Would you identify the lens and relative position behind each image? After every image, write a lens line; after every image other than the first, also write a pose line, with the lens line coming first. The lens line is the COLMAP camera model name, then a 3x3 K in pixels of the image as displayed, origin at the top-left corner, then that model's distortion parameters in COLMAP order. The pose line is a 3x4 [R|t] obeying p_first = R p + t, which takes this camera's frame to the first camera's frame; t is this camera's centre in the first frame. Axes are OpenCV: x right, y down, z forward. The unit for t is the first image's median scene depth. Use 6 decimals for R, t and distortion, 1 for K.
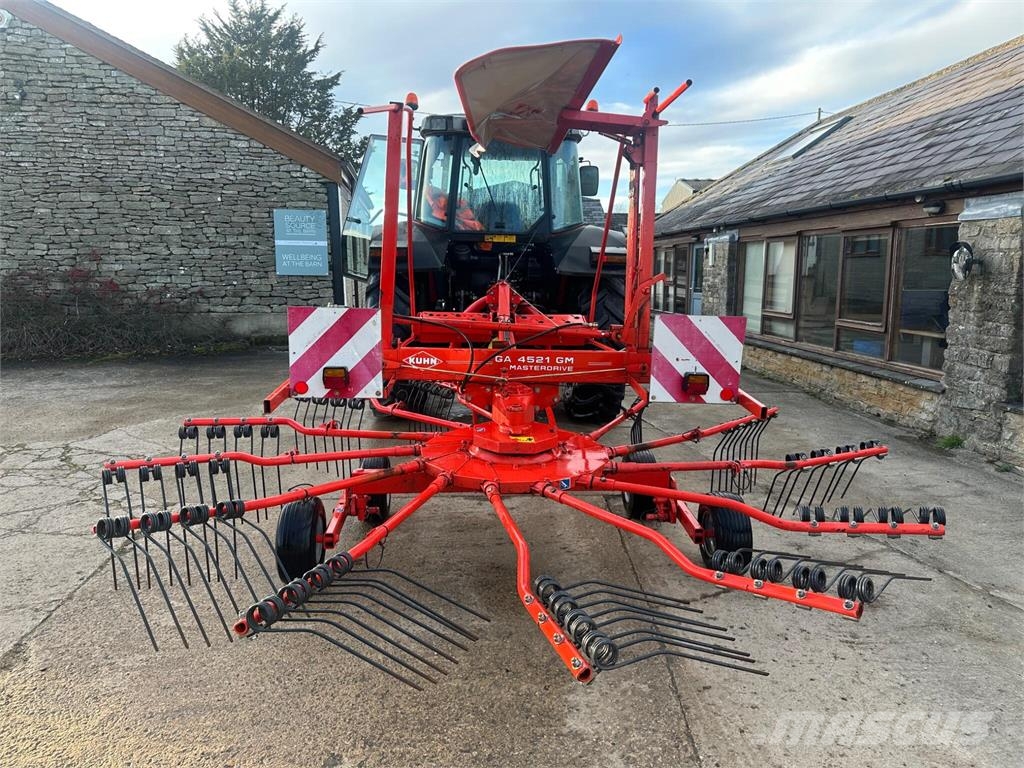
lens RADIAL K [[727.1, 0, 518.7], [0, 727.1, 383.2], [0, 0, 1]] dist [0.050196, -0.042853]
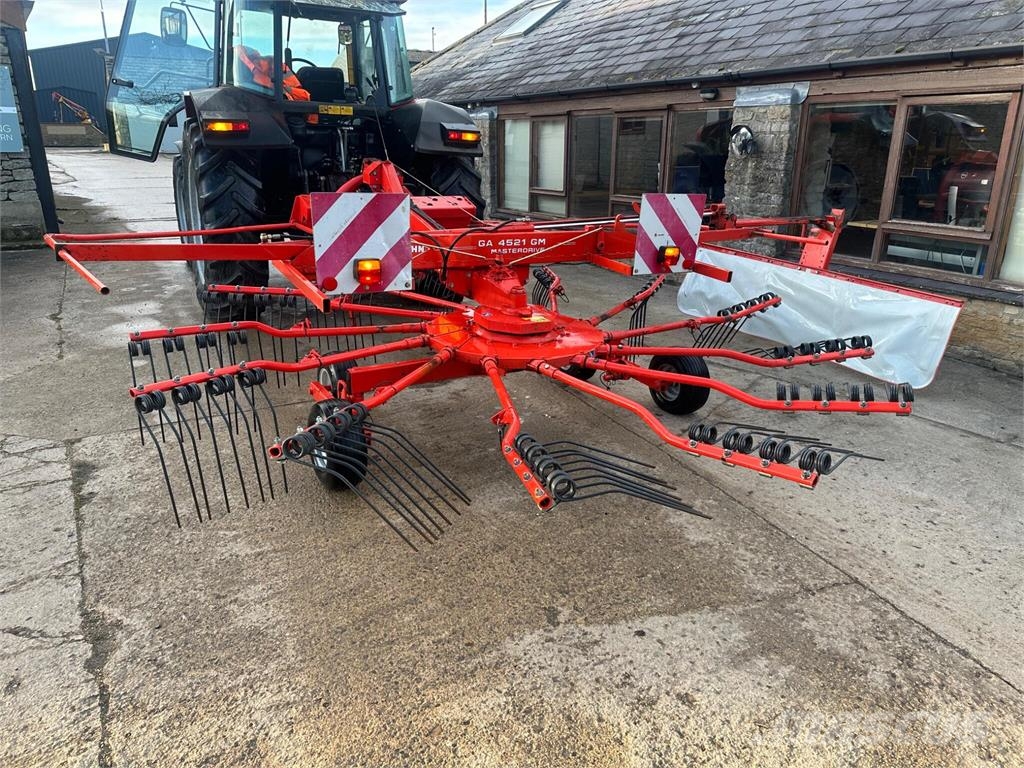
lens RADIAL K [[715.7, 0, 516.3], [0, 715.7, 382.3], [0, 0, 1]] dist [0.100137, -0.132989]
pose [[0.898075, -0.133565, 0.419072, -0.260520], [0.063430, 0.982147, 0.177097, -0.010679], [-0.435244, -0.132464, 0.890514, 0.037880]]
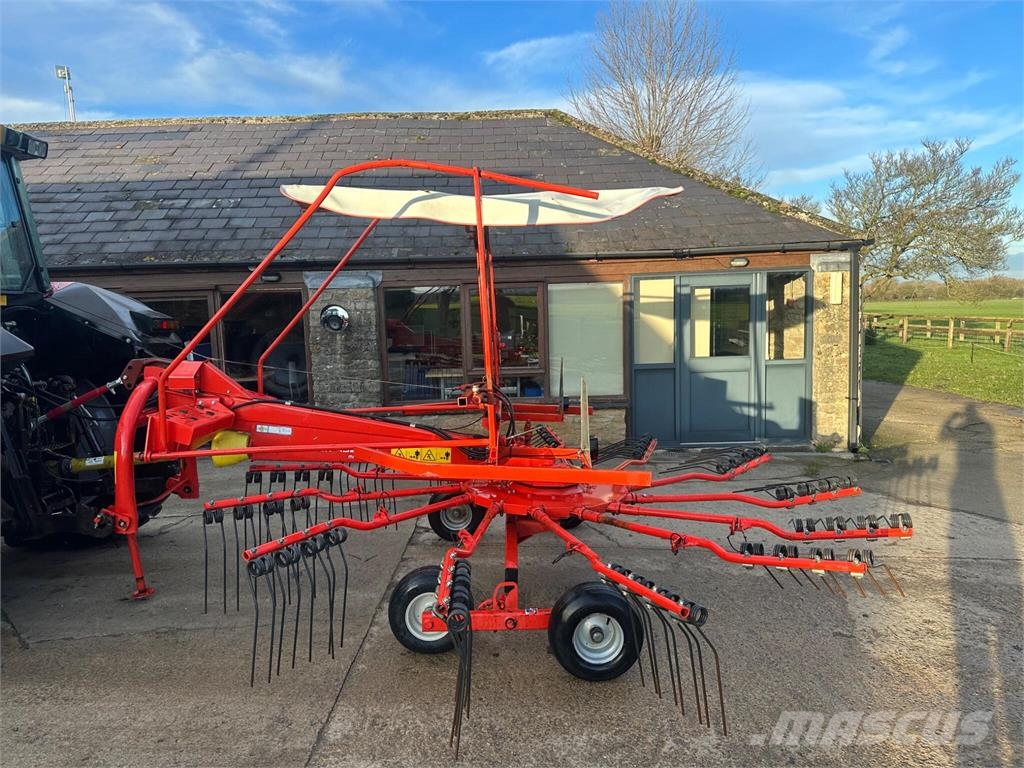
lens RADIAL K [[713.7, 0, 517.9], [0, 713.7, 389.2], [0, 0, 1]] dist [0.104387, -0.116877]
pose [[0.048086, -0.127992, 0.990609, -0.648280], [0.188295, 0.975136, 0.116853, -0.116926], [-0.980935, 0.180908, 0.070991, 0.537909]]
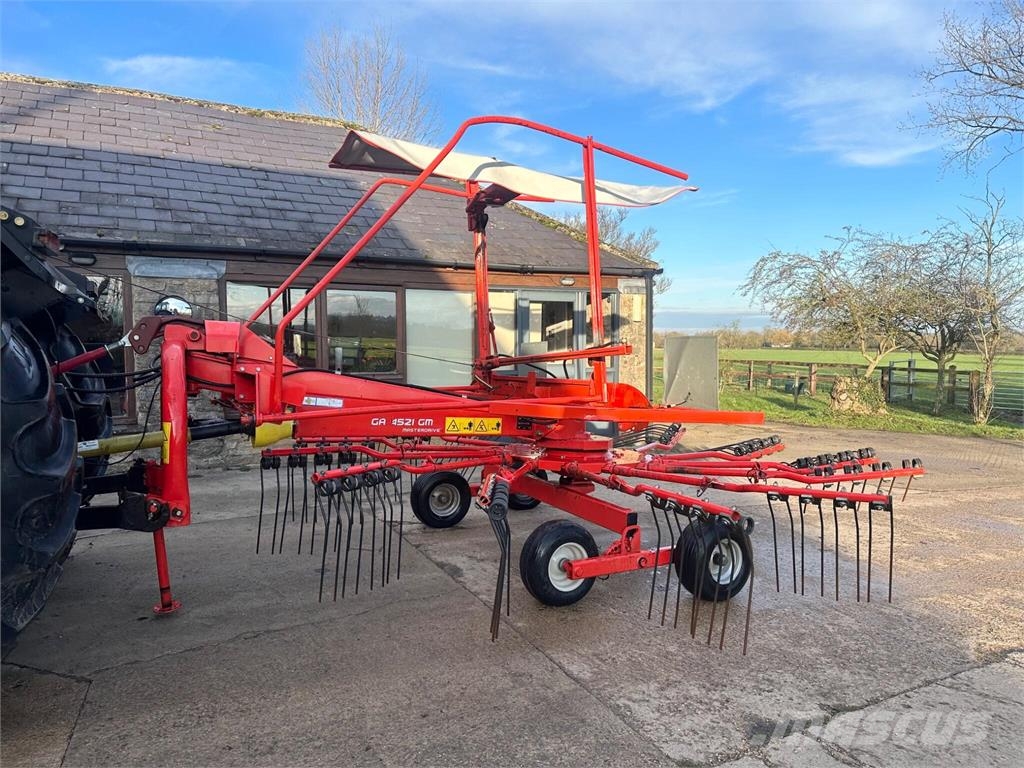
lens RADIAL K [[713.7, 0, 517.9], [0, 713.7, 389.2], [0, 0, 1]] dist [0.104387, -0.116877]
pose [[-0.421323, -0.066246, 0.904488, -0.608176], [0.144454, 0.979694, 0.139043, -0.114631], [-0.895332, 0.189239, -0.403198, 0.900705]]
